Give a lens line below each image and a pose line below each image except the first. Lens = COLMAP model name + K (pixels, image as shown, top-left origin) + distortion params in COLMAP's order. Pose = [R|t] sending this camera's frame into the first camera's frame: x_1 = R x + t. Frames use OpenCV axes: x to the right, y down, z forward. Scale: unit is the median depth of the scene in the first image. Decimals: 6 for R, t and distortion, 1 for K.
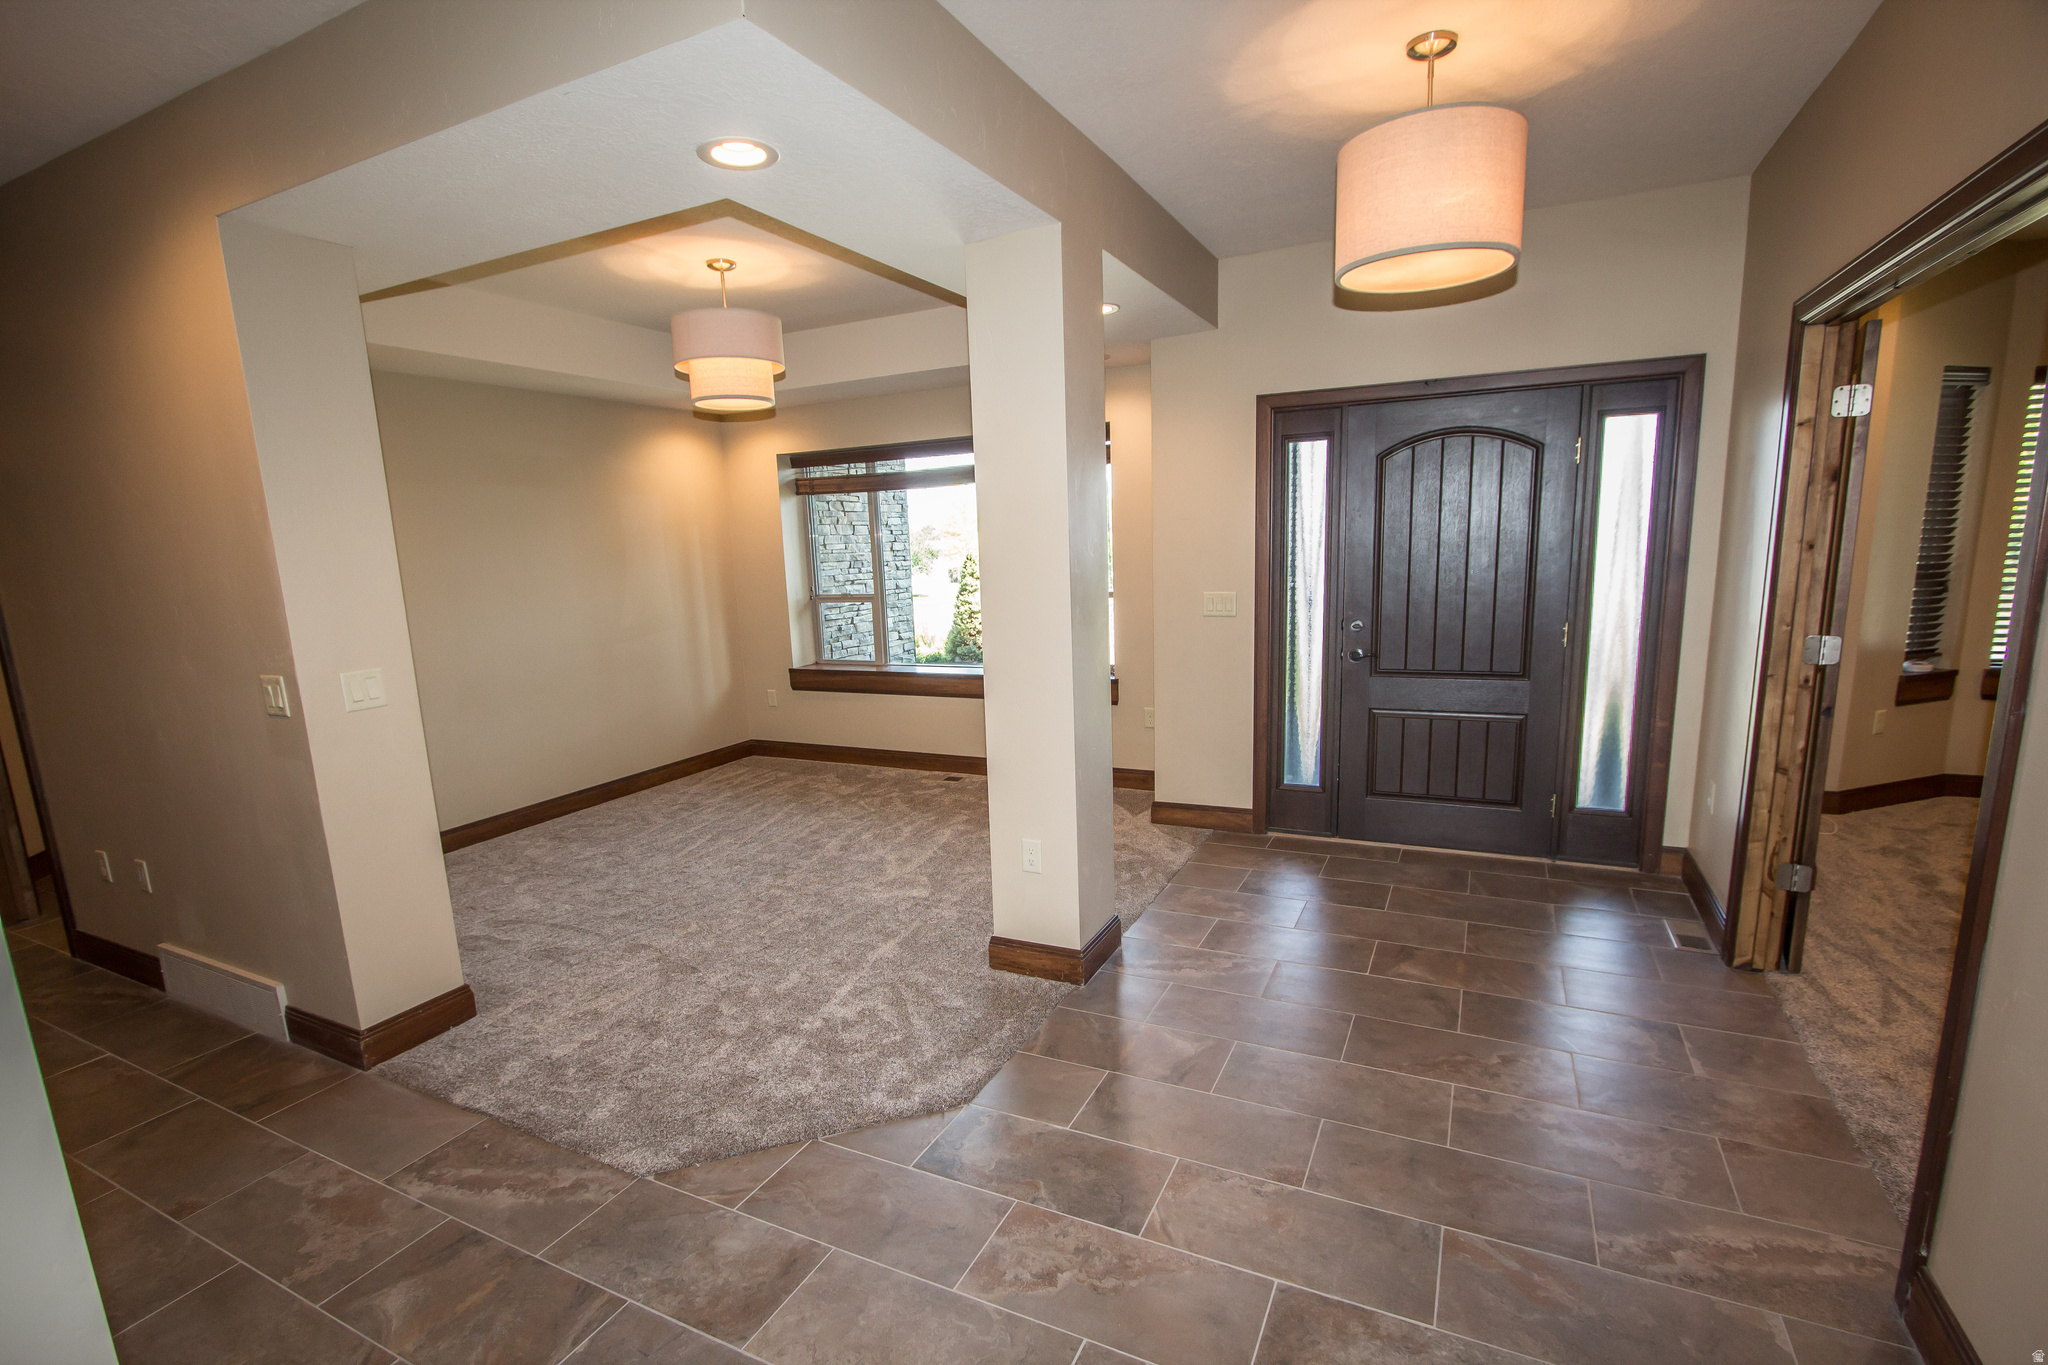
lens RADIAL K [[946.9, 0, 1011.4], [0, 946.9, 719.0], [0, 0, 1]] dist [-0.034961, 0.016304]
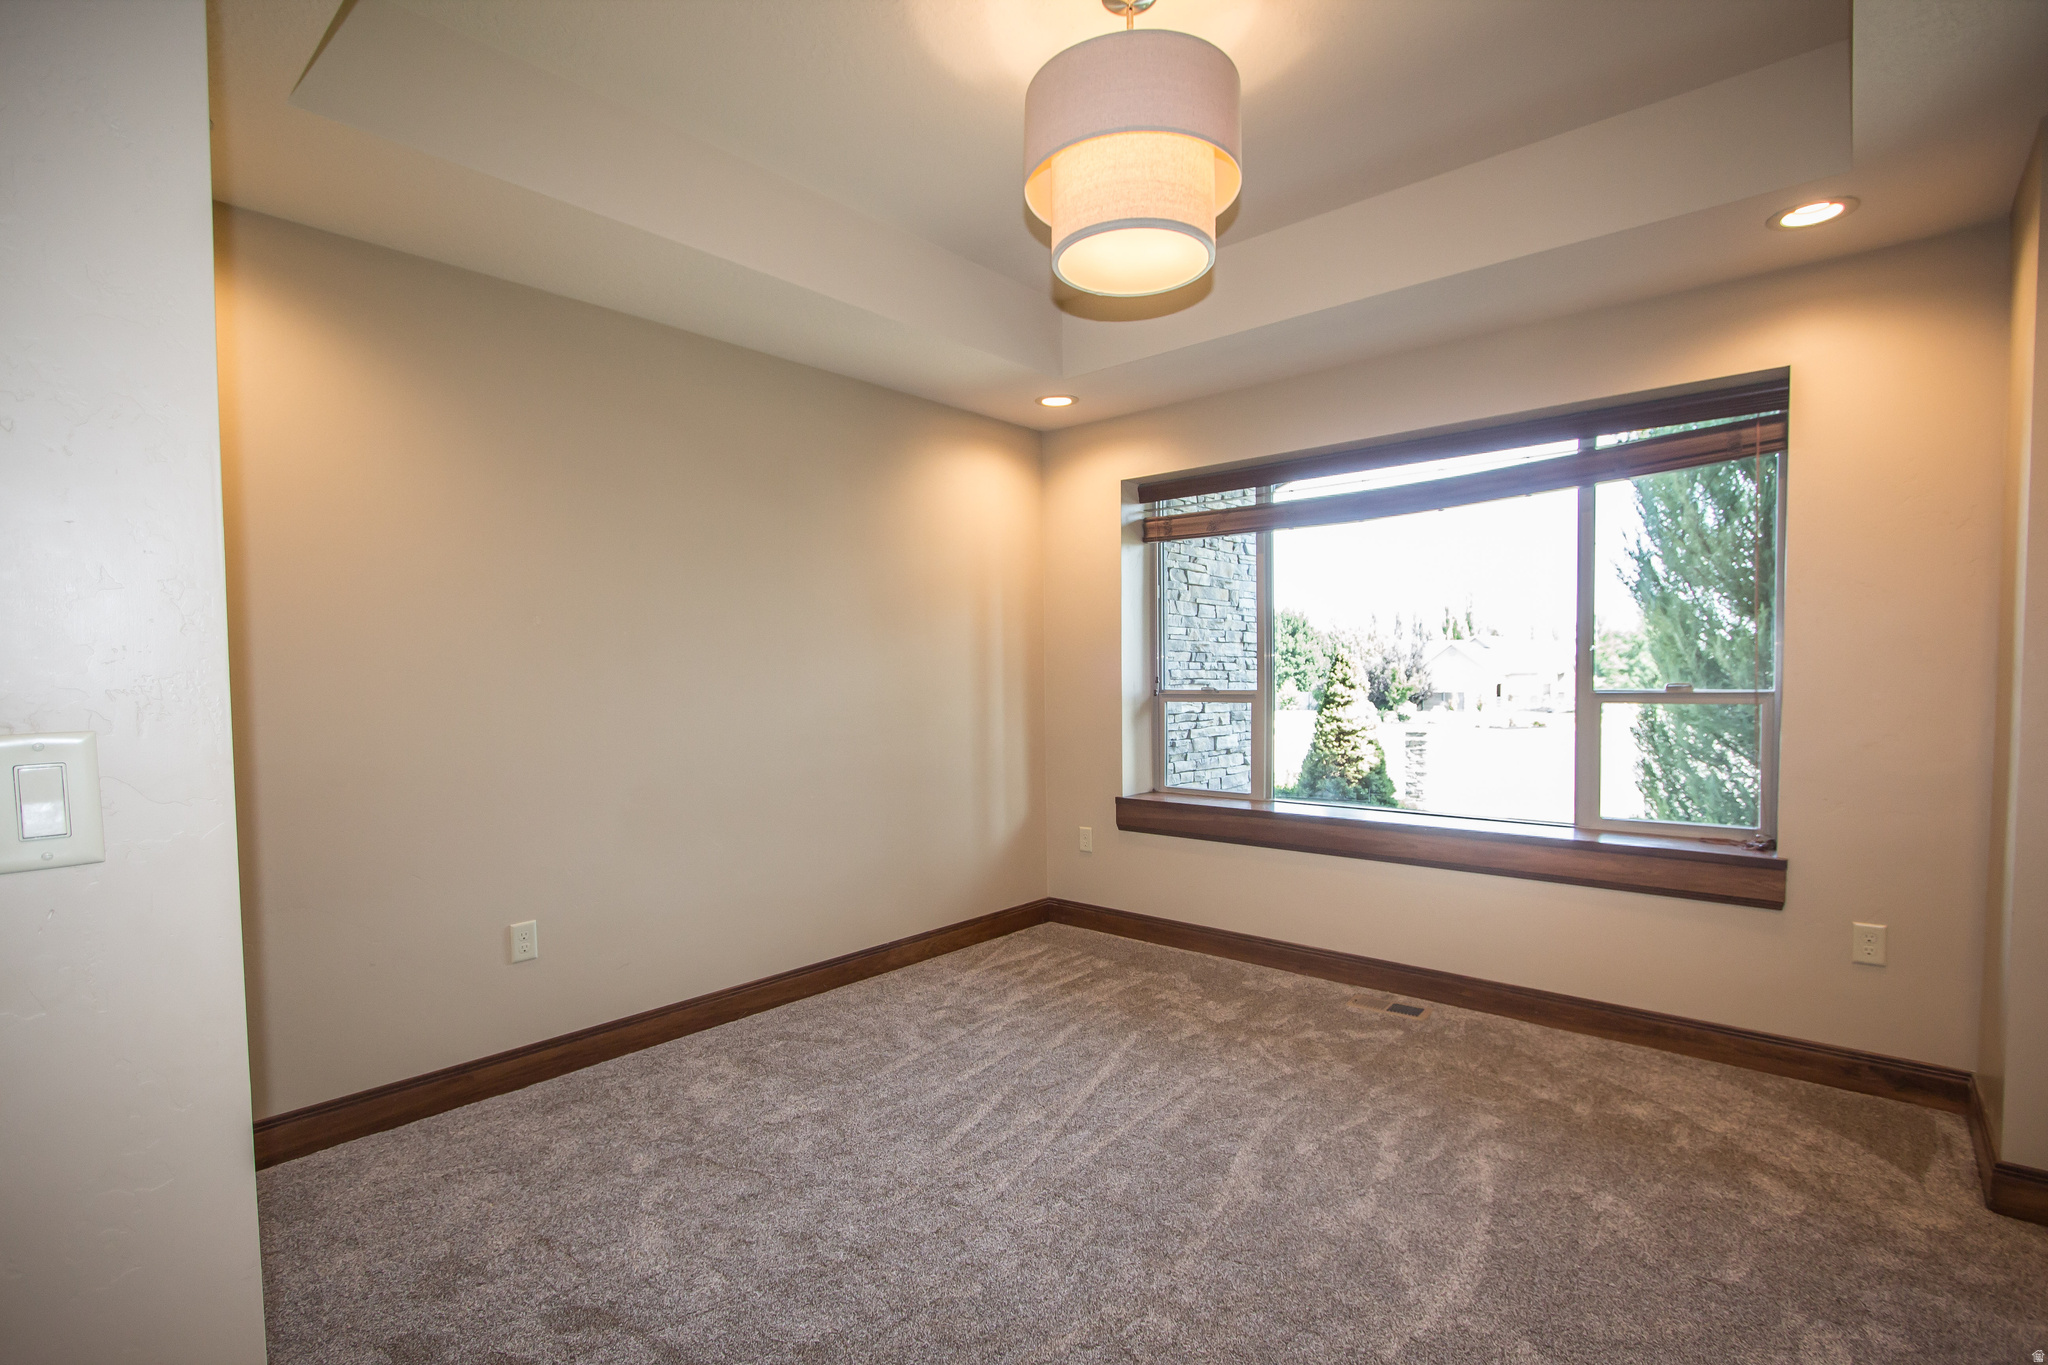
lens RADIAL K [[946.9, 0, 1011.4], [0, 946.9, 719.0], [0, 0, 1]] dist [-0.034961, 0.016304]
pose [[0.964619, 0.038639, -0.260800, -0.145171], [-0.073692, 0.989290, -0.125993, -0.020035], [0.253139, 0.140754, 0.957136, 0.364010]]
